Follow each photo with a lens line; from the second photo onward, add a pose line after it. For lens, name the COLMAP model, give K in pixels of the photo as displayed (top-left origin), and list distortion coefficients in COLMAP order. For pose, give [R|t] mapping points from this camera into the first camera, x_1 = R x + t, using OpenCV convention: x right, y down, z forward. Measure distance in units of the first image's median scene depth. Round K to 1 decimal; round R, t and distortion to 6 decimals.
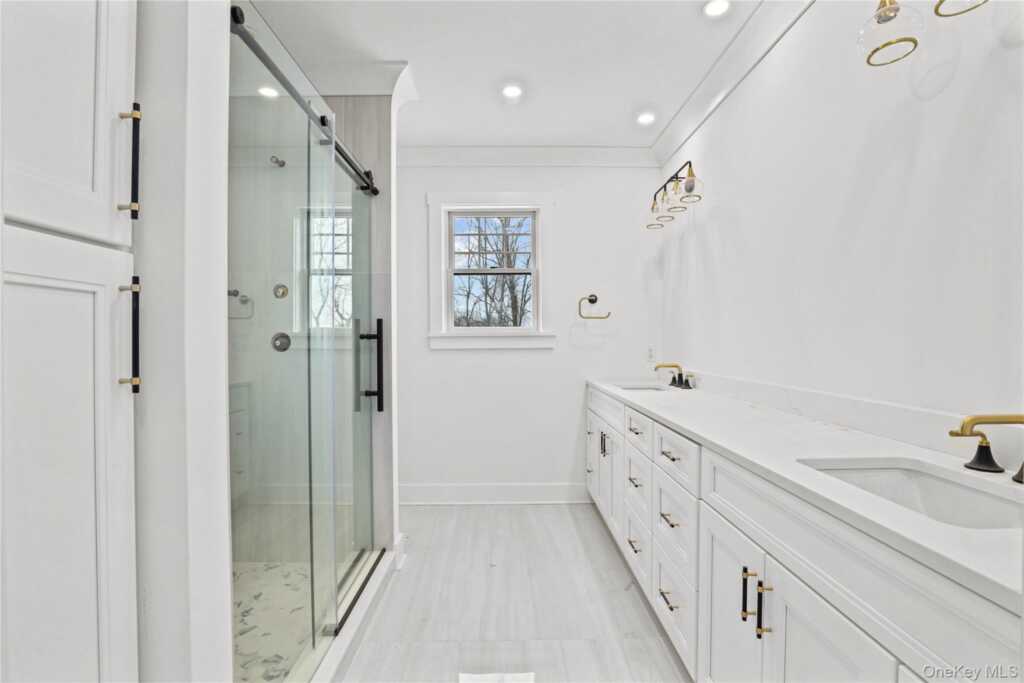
lens RADIAL K [[473.8, 0, 520.3], [0, 473.8, 342.4], [0, 0, 1]] dist [-0.010050, 0.000149]
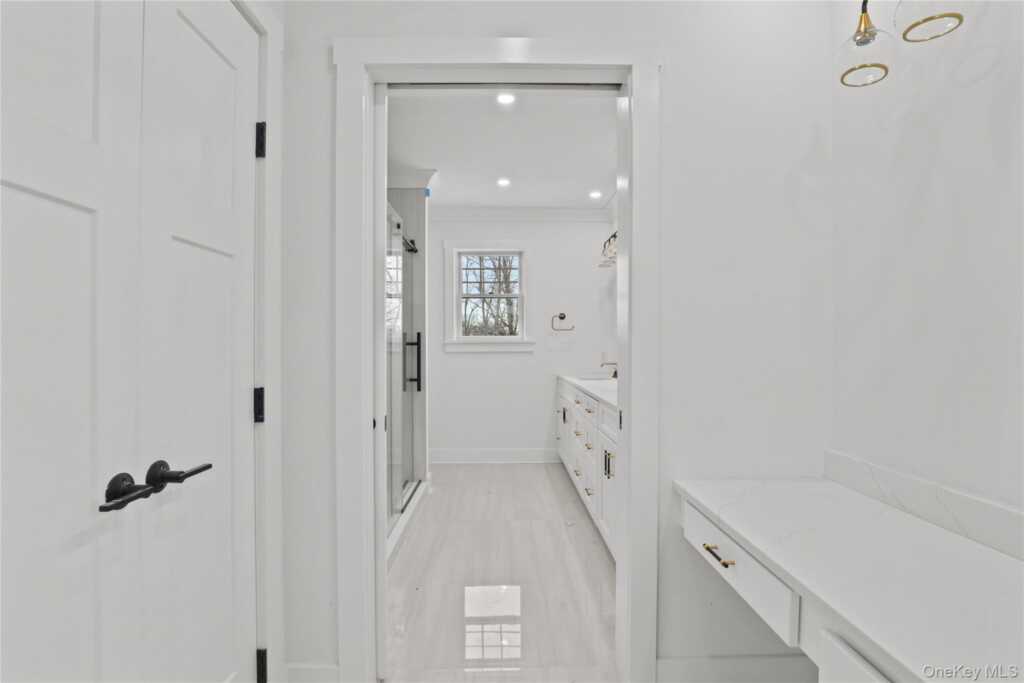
lens RADIAL K [[473.8, 0, 509.3], [0, 473.8, 342.1], [0, 0, 1]] dist [-0.010050, 0.000149]
pose [[0.999875, 0.001982, -0.015706, 0.025478], [-0.002140, 0.999948, -0.010007, -0.002190], [0.015685, 0.010039, 0.999827, -0.506712]]
